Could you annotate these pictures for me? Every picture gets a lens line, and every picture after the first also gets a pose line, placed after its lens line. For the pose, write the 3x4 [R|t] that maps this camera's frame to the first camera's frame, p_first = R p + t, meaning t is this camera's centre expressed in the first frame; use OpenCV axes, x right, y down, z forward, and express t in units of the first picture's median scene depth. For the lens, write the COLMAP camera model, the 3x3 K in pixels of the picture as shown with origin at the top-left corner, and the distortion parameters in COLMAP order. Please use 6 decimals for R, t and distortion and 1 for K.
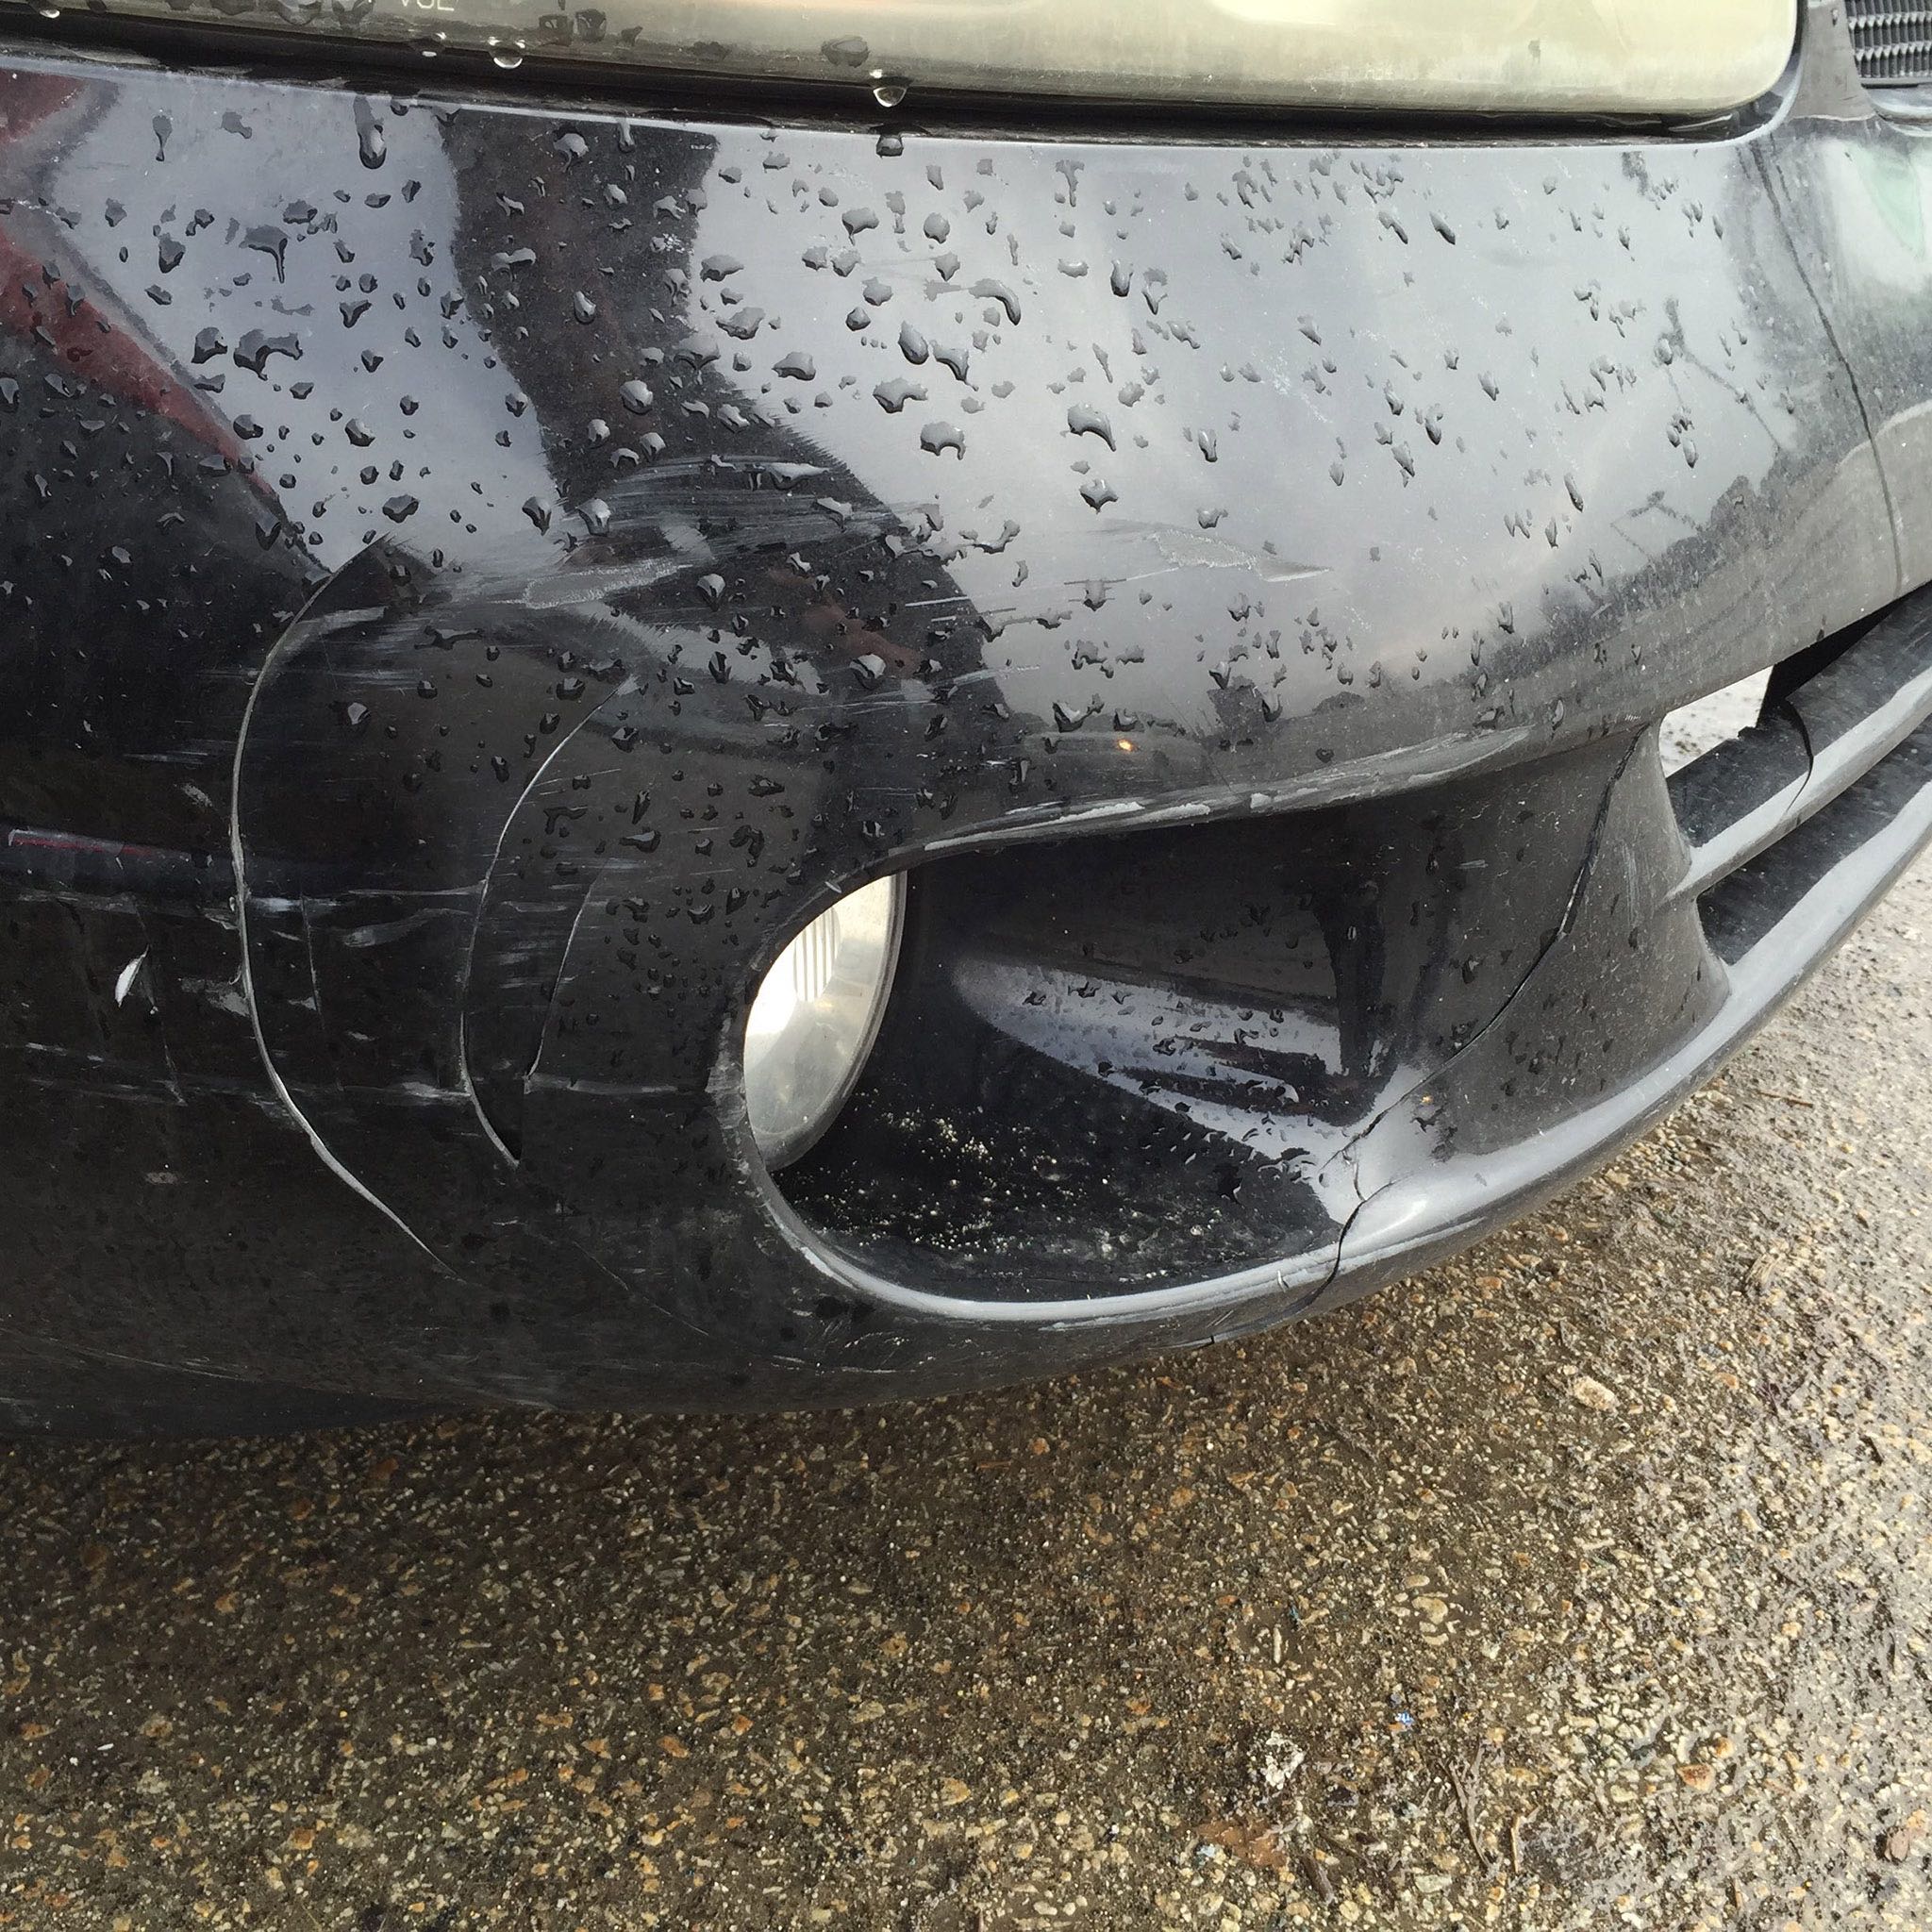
lens RADIAL K [[2294.6, 0, 966.0], [0, 2294.6, 966.0], [0, 0, 1]] dist [0.054059, -0.157020]
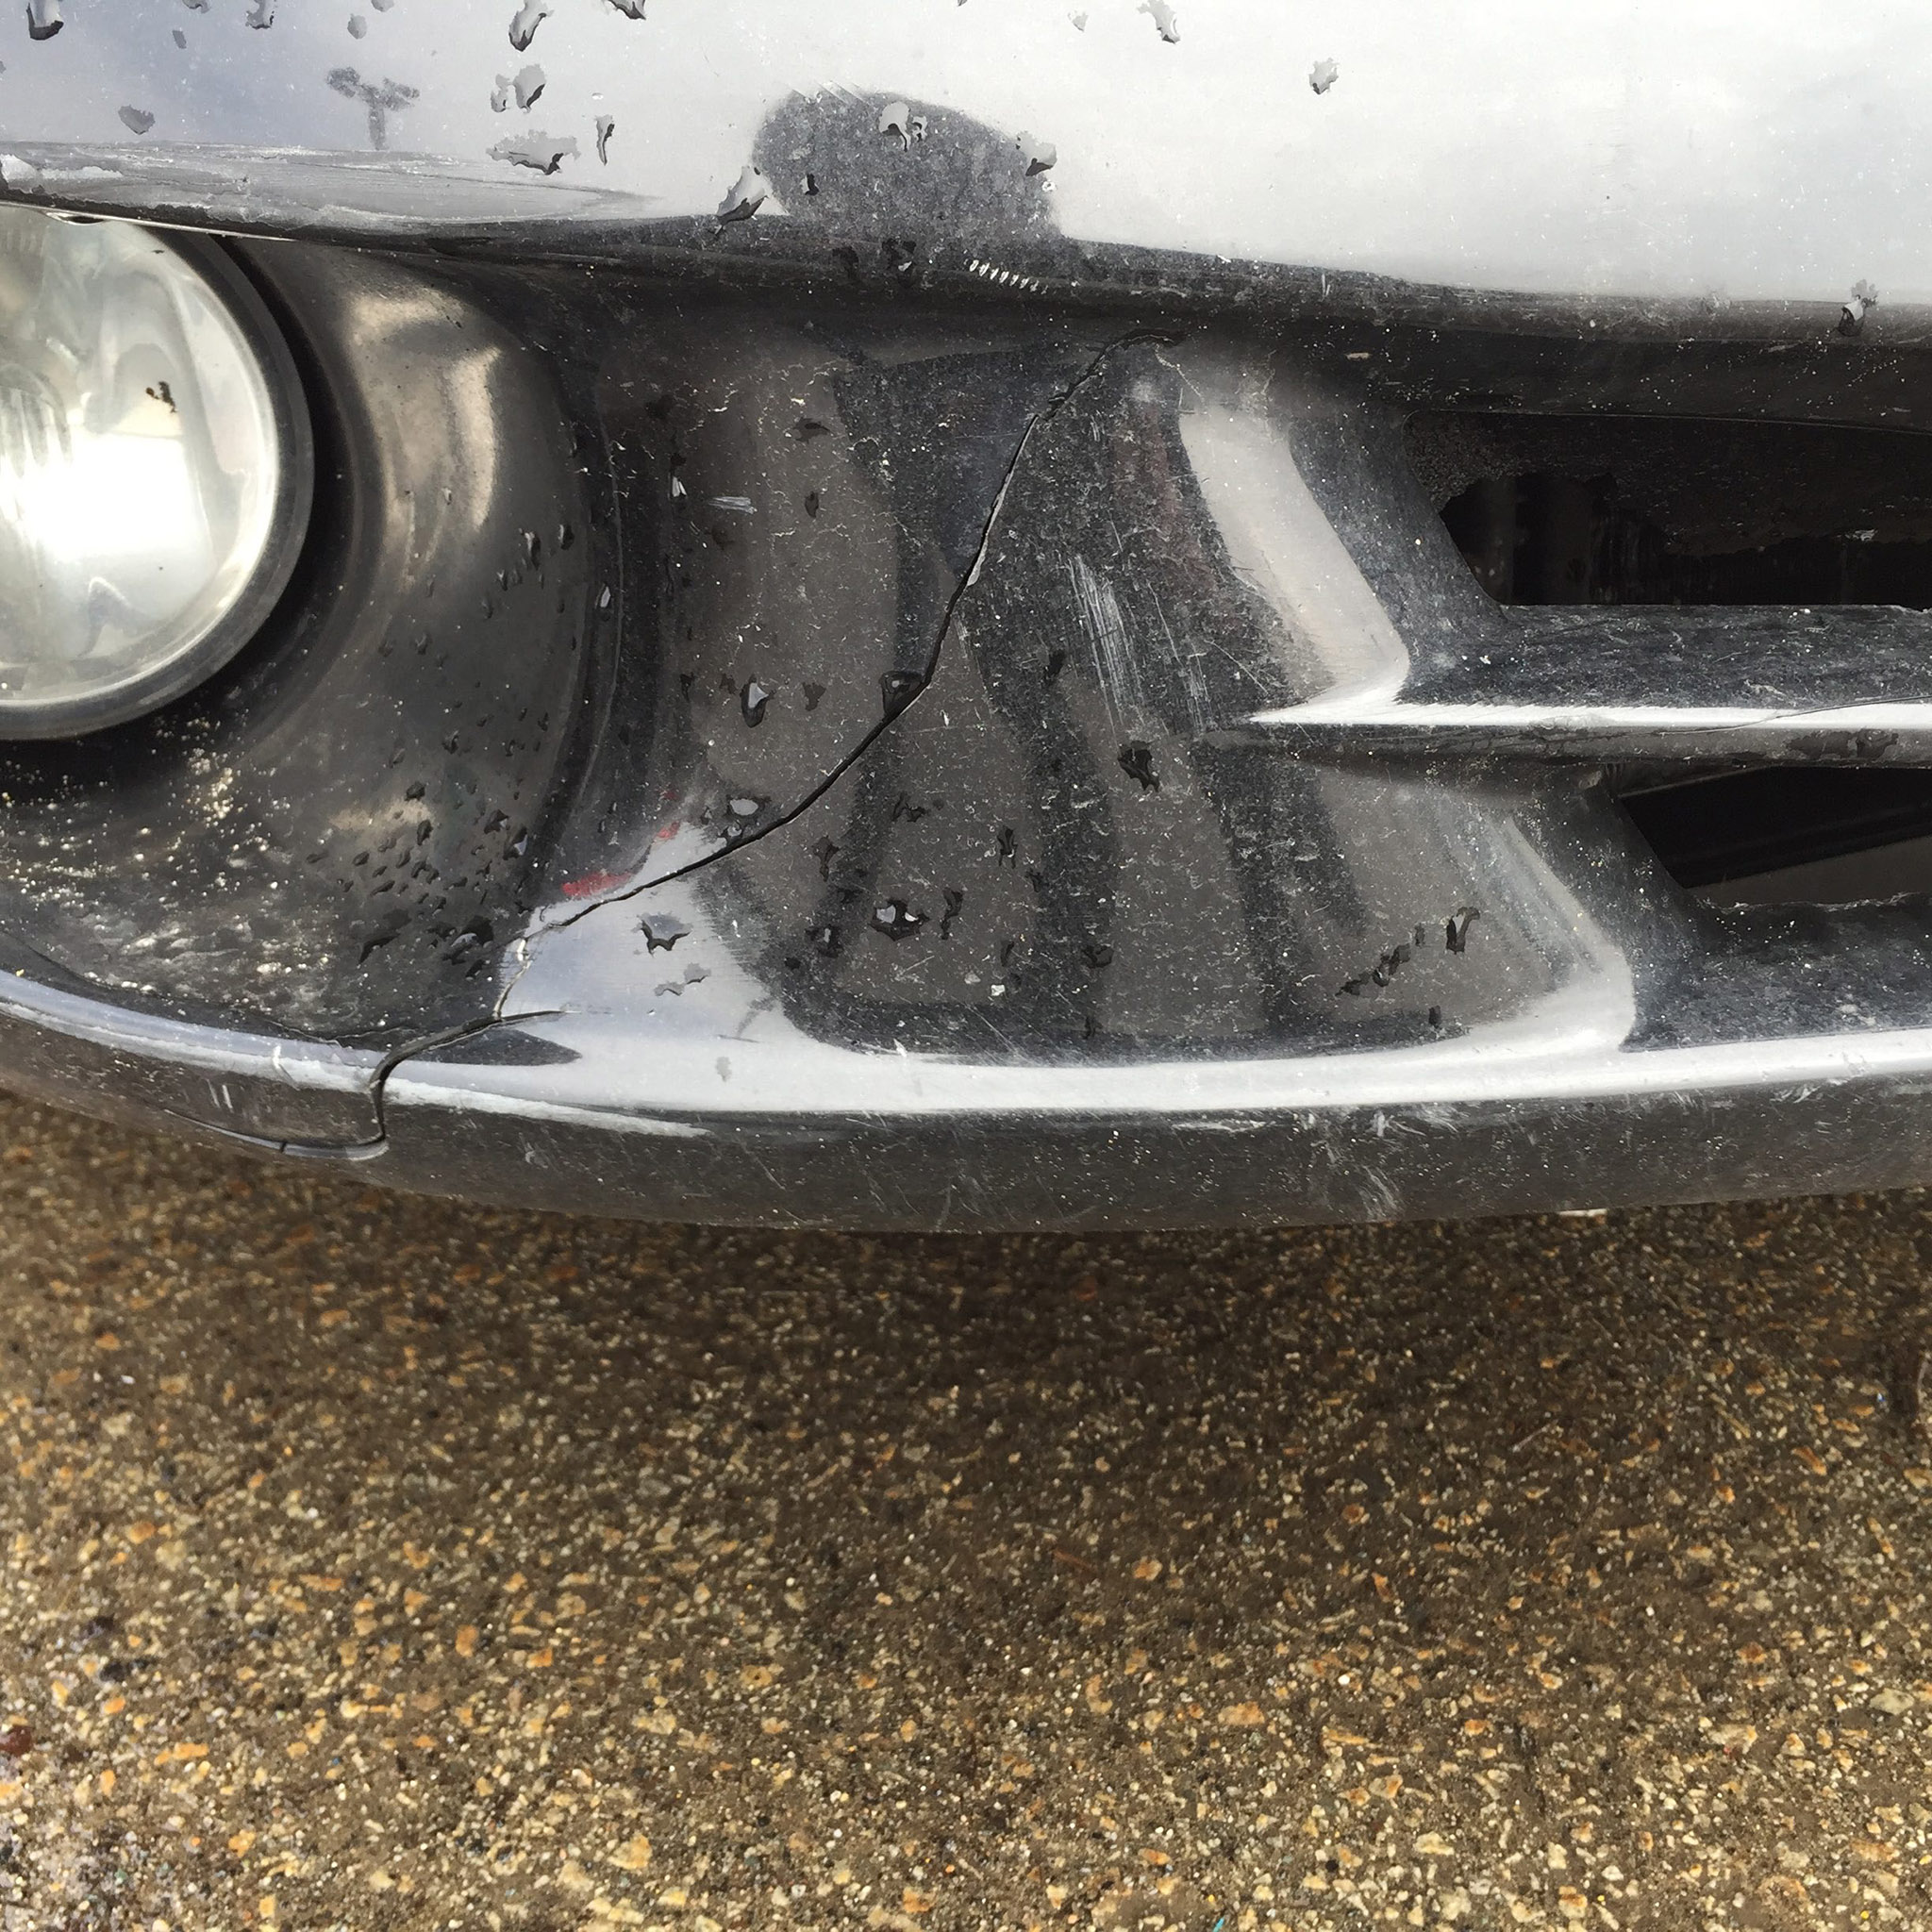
lens RADIAL K [[2294.6, 0, 966.0], [0, 2294.6, 966.0], [0, 0, 1]] dist [0.054059, -0.157020]
pose [[0.724253, 0.267400, -0.635575, 0.435479], [-0.312475, 0.948945, 0.043169, 0.015265], [0.614669, 0.167336, 0.770832, 0.402049]]
